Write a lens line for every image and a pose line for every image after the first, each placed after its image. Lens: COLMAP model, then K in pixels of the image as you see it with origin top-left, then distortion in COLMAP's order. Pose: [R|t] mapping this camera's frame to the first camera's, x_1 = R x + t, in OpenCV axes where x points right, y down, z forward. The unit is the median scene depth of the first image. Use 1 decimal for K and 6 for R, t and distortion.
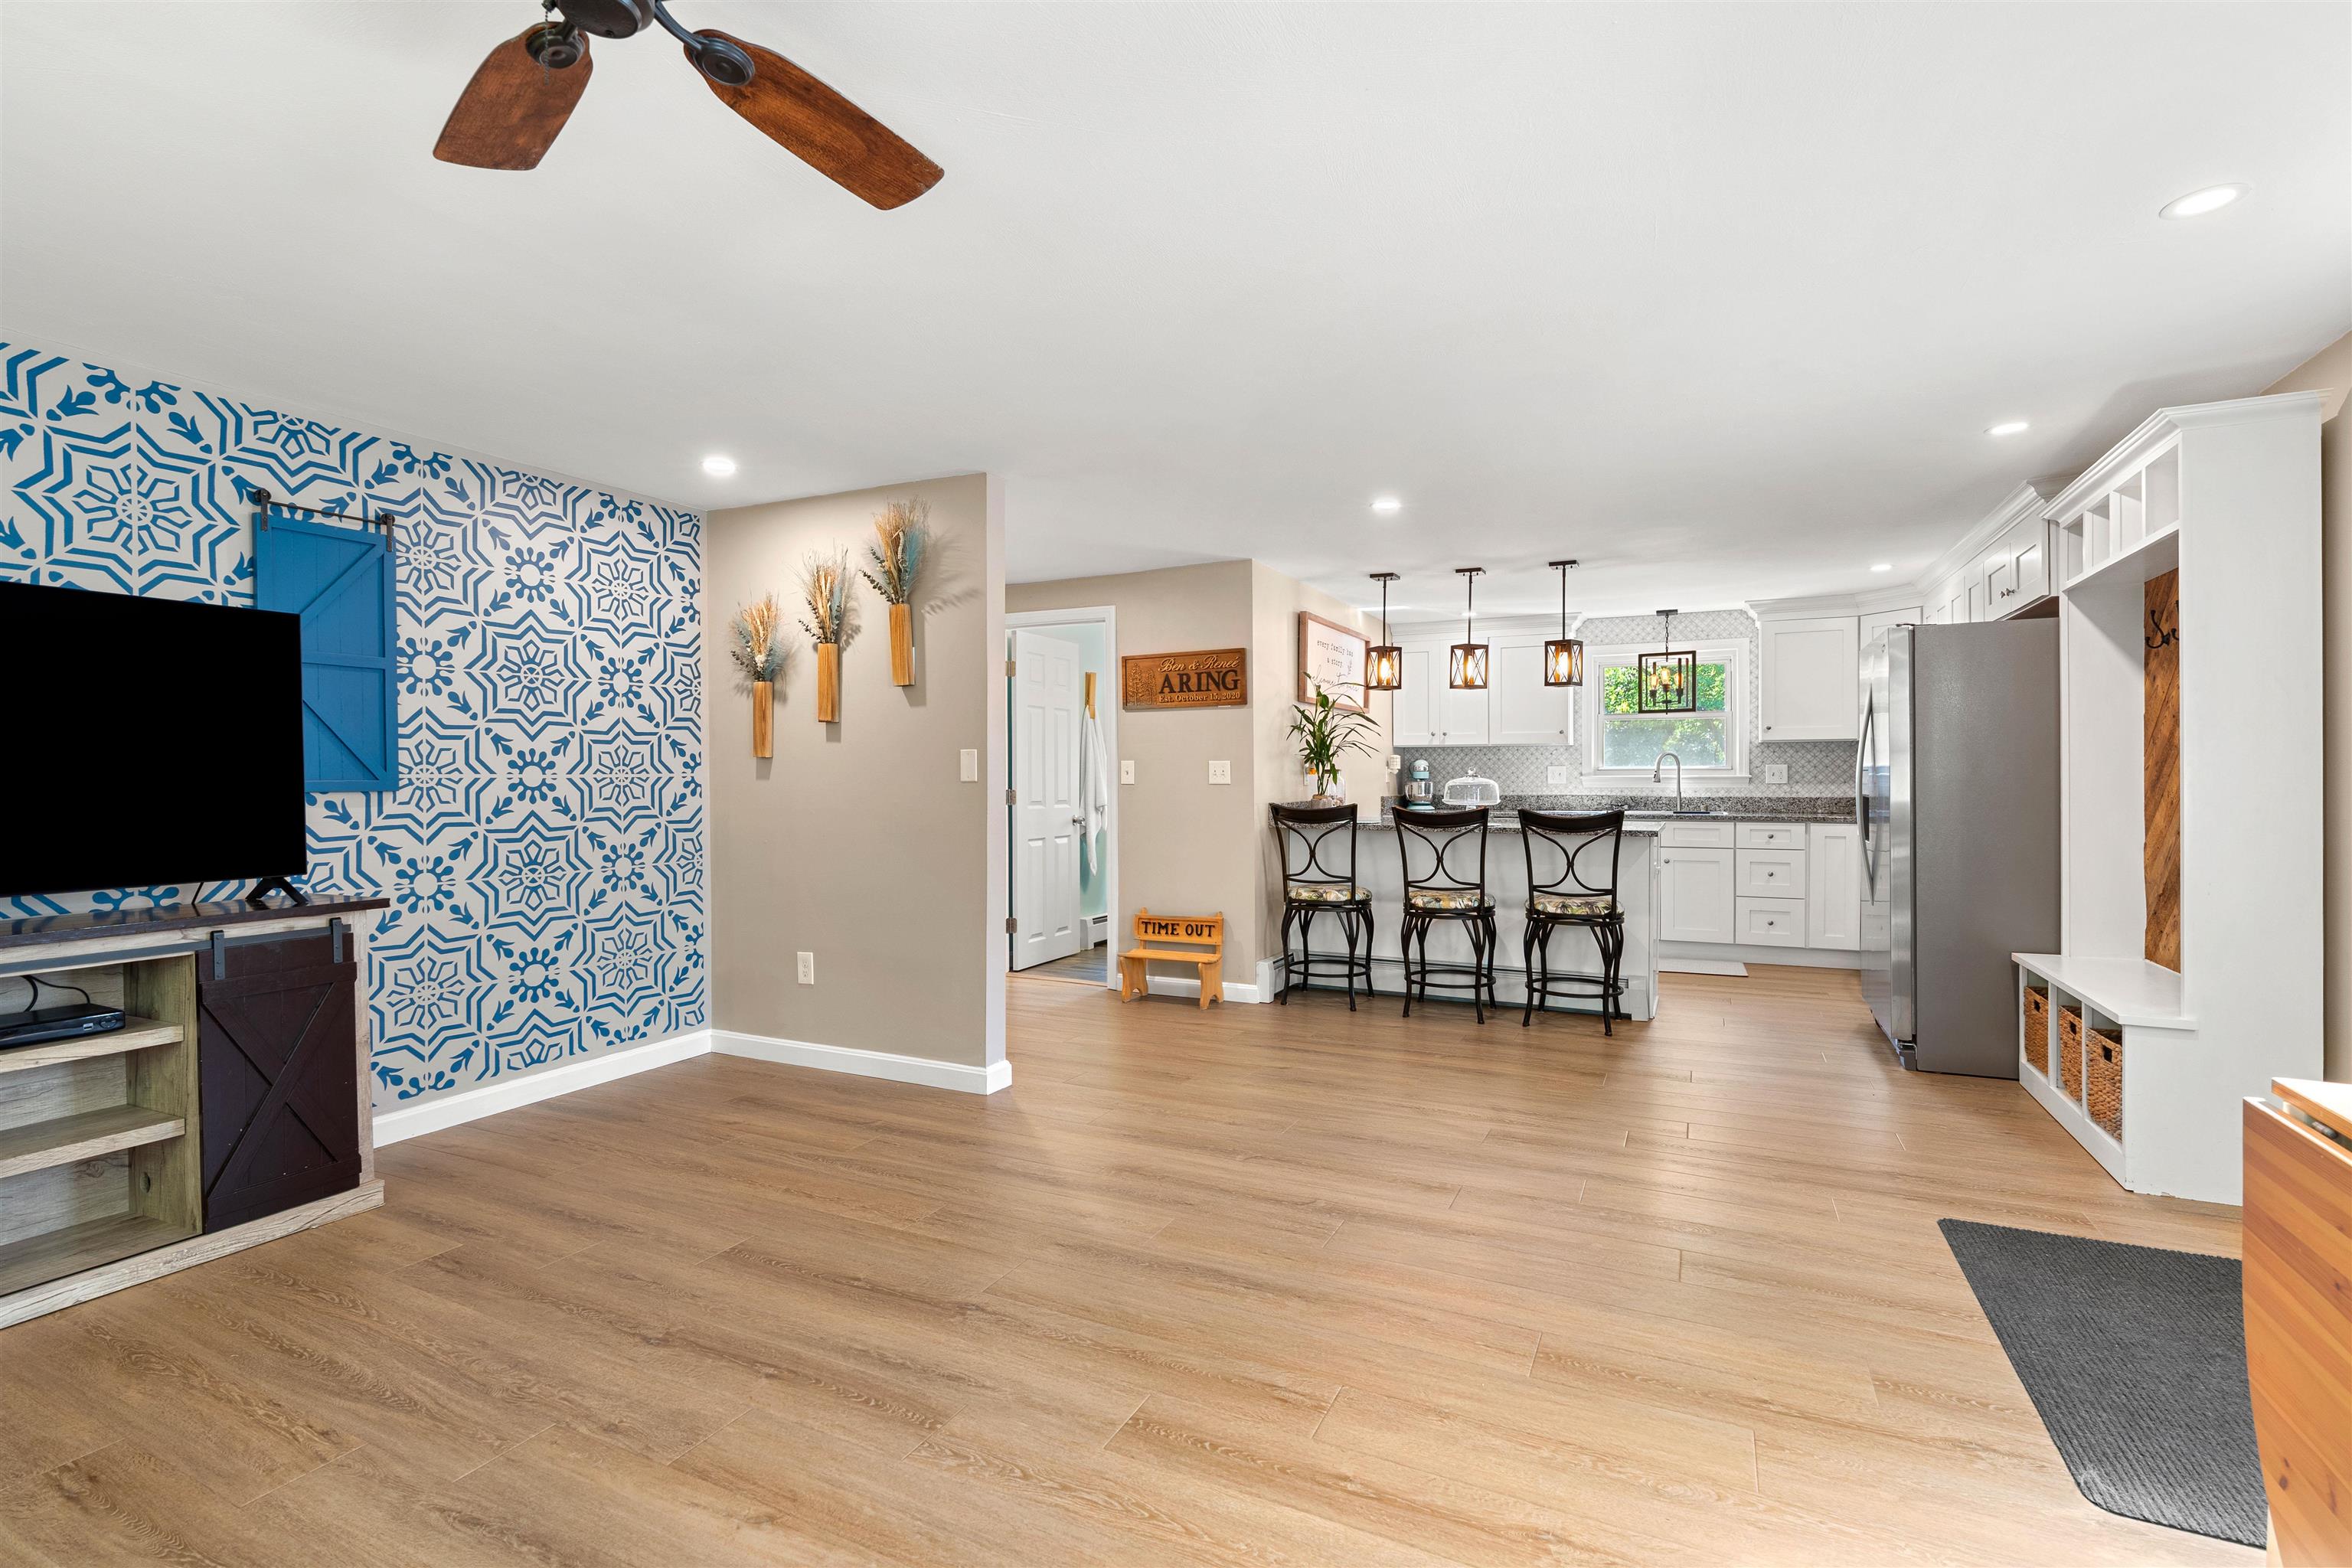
lens RADIAL K [[1073.8, 0, 1186.9], [0, 1073.8, 787.3], [0, 0, 1]] dist [-0.012873, 0.005691]
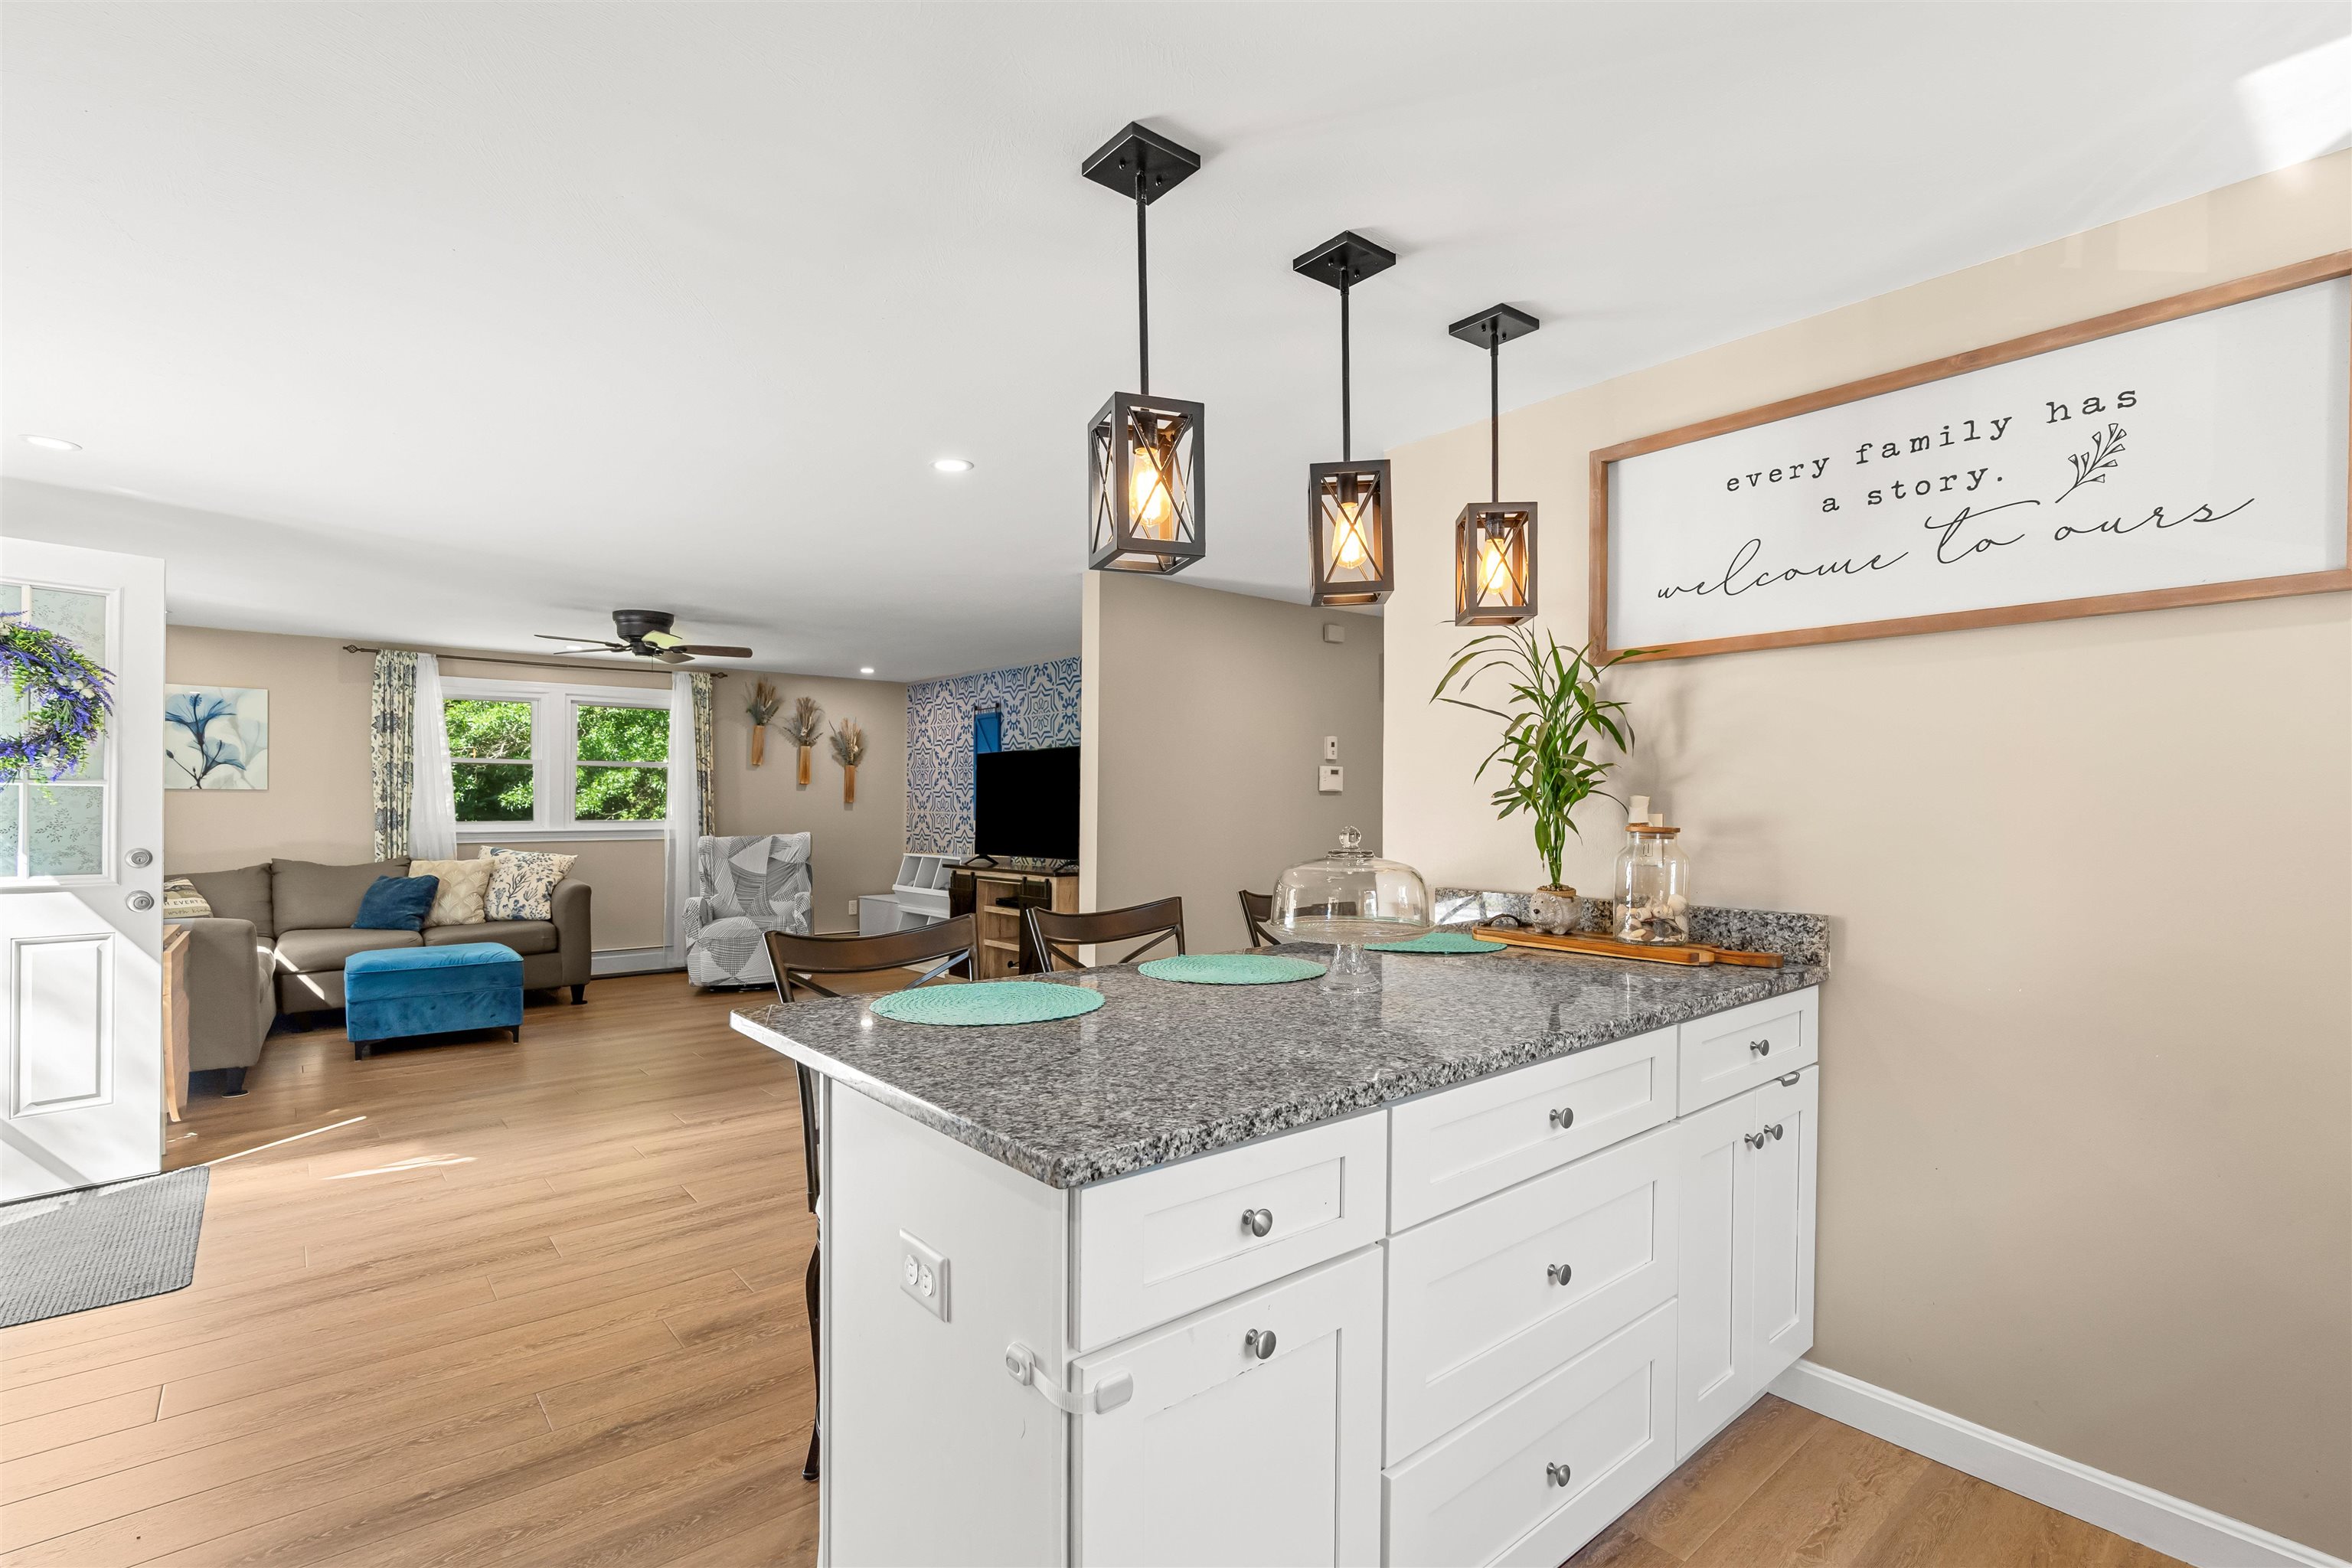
lens RADIAL K [[1073.8, 0, 1183.7], [0, 1073.8, 811.1], [0, 0, 1]] dist [-0.012873, 0.005691]
pose [[-0.403667, 0.007255, -0.914877, 0.823921], [-0.010444, 0.999867, 0.012538, -0.037378], [0.914847, 0.014616, -0.403537, 1.495752]]
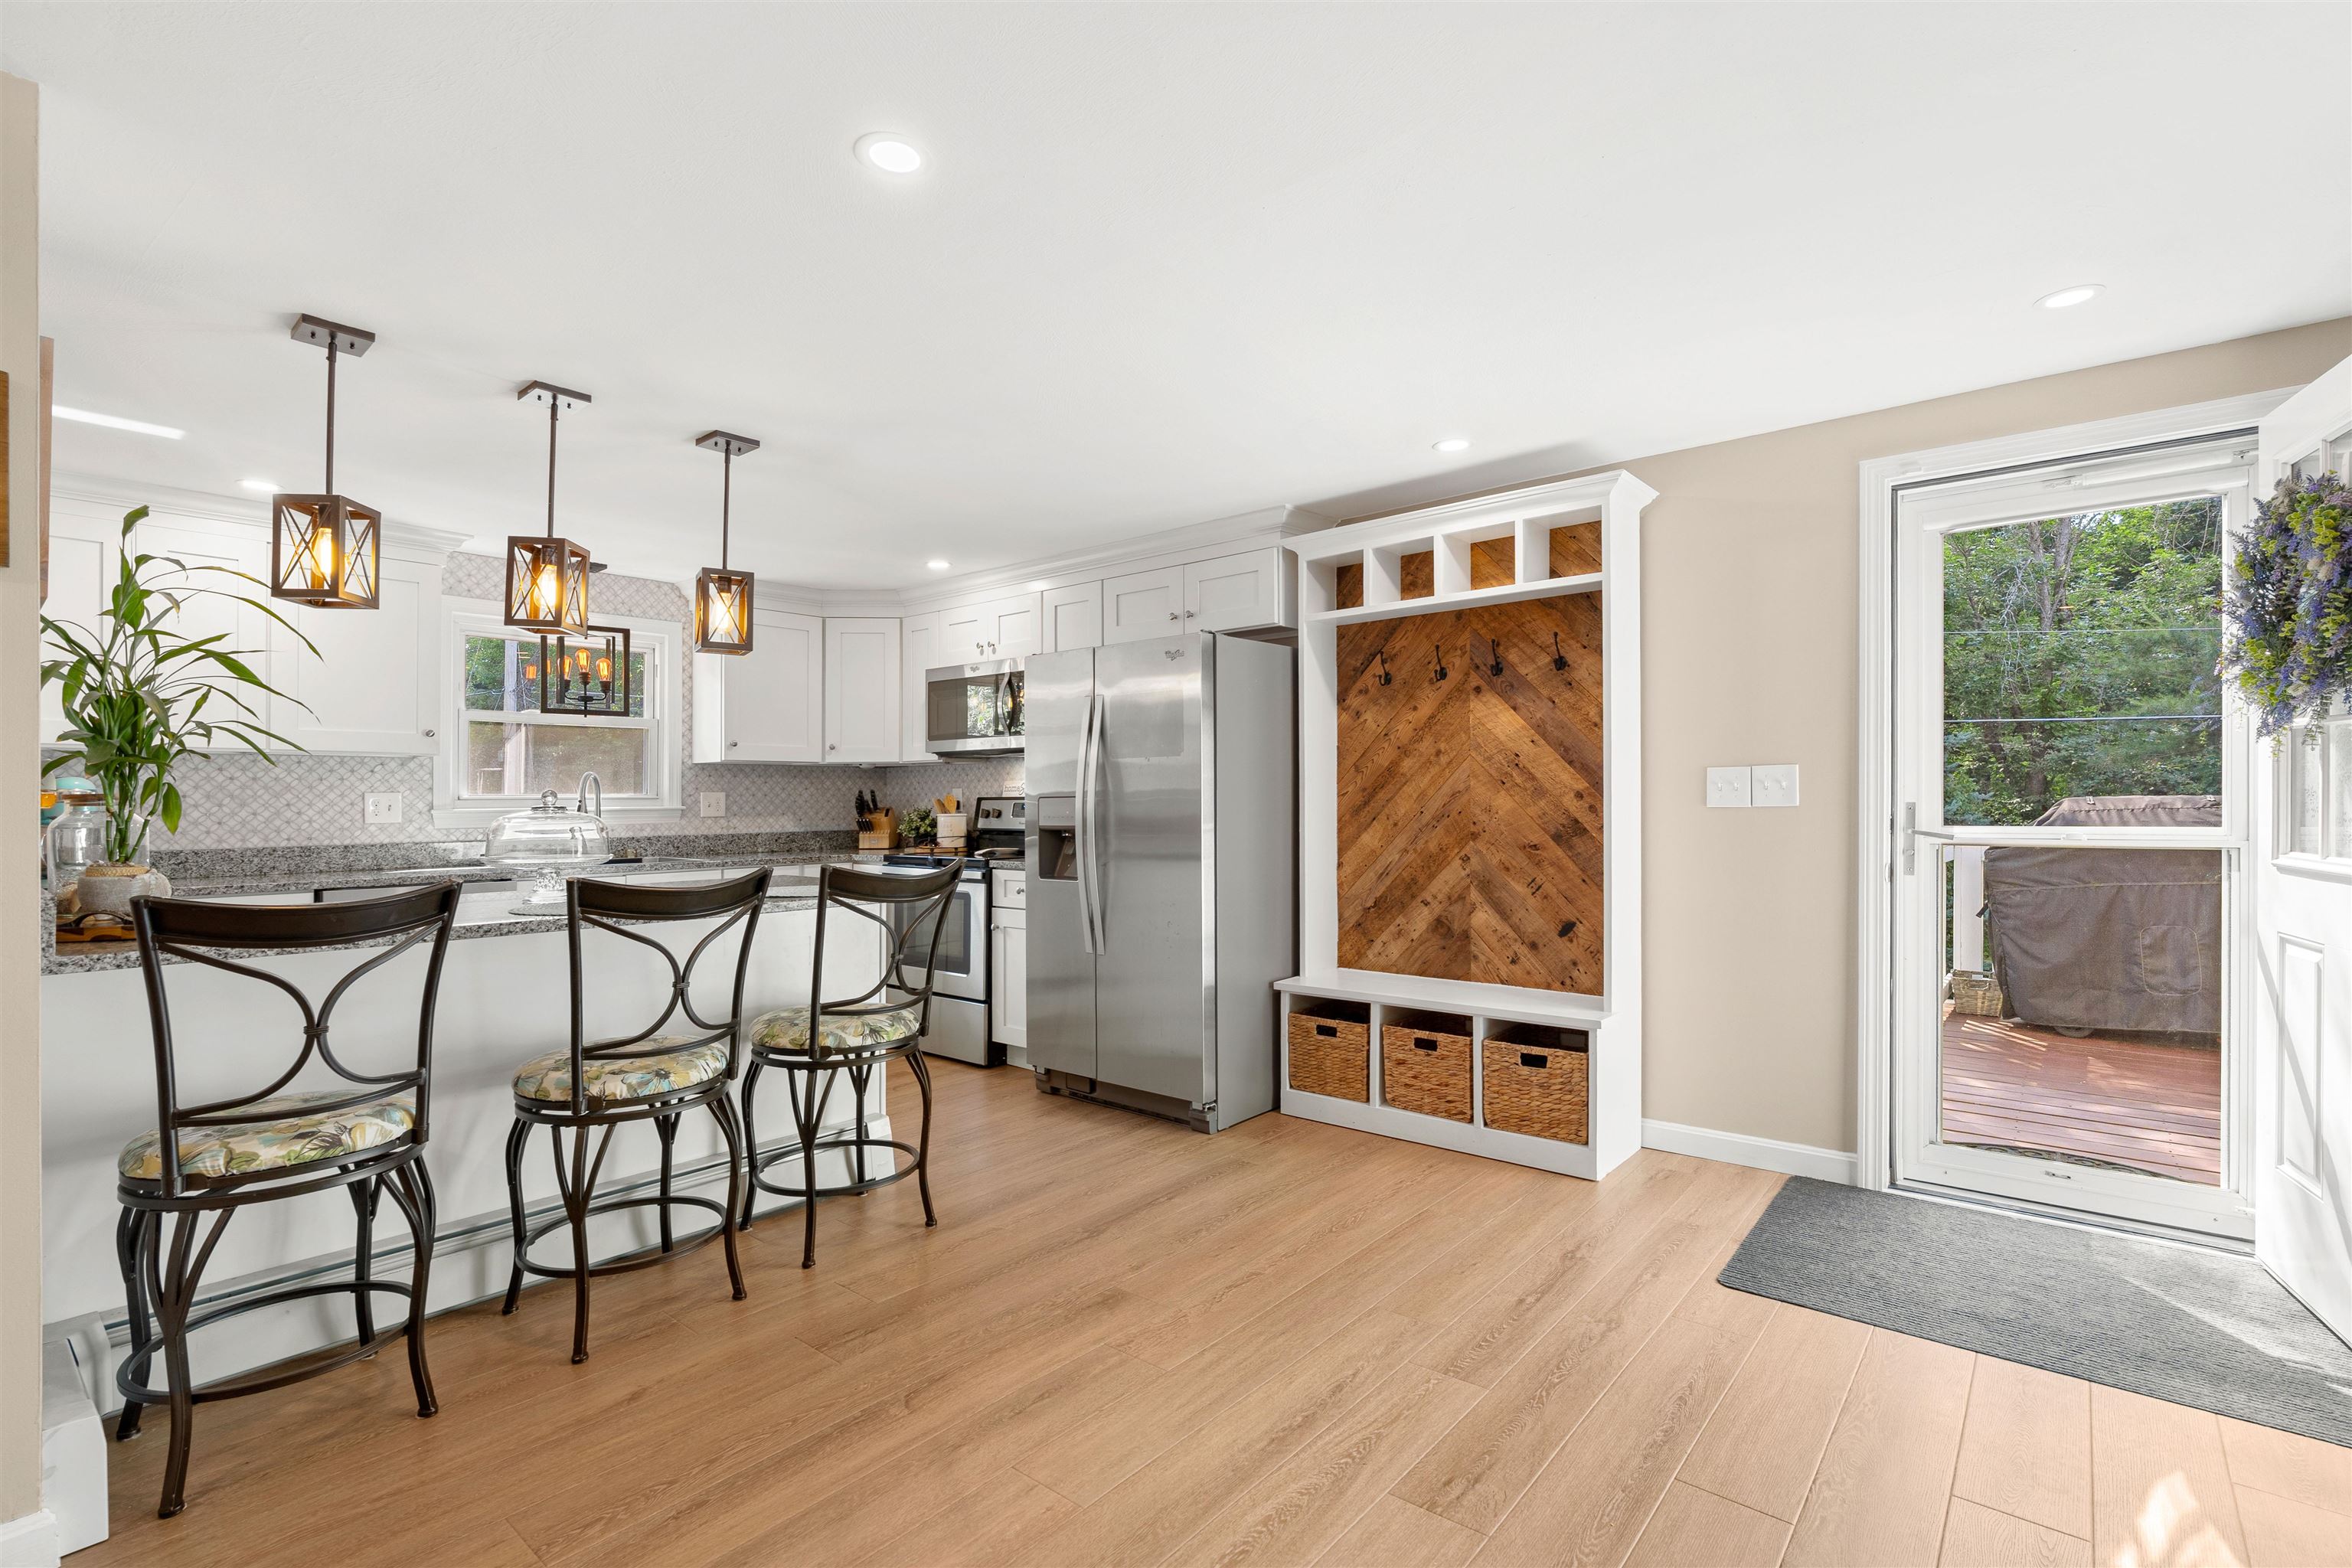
lens RADIAL K [[1073.8, 0, 1192.1], [0, 1073.8, 792.7], [0, 0, 1]] dist [-0.012873, 0.005691]
pose [[0.240702, 0.007254, 0.970572, -0.199147], [0.019195, 0.999741, -0.012232, -0.008310], [-0.970409, 0.021574, 0.240501, 0.813687]]
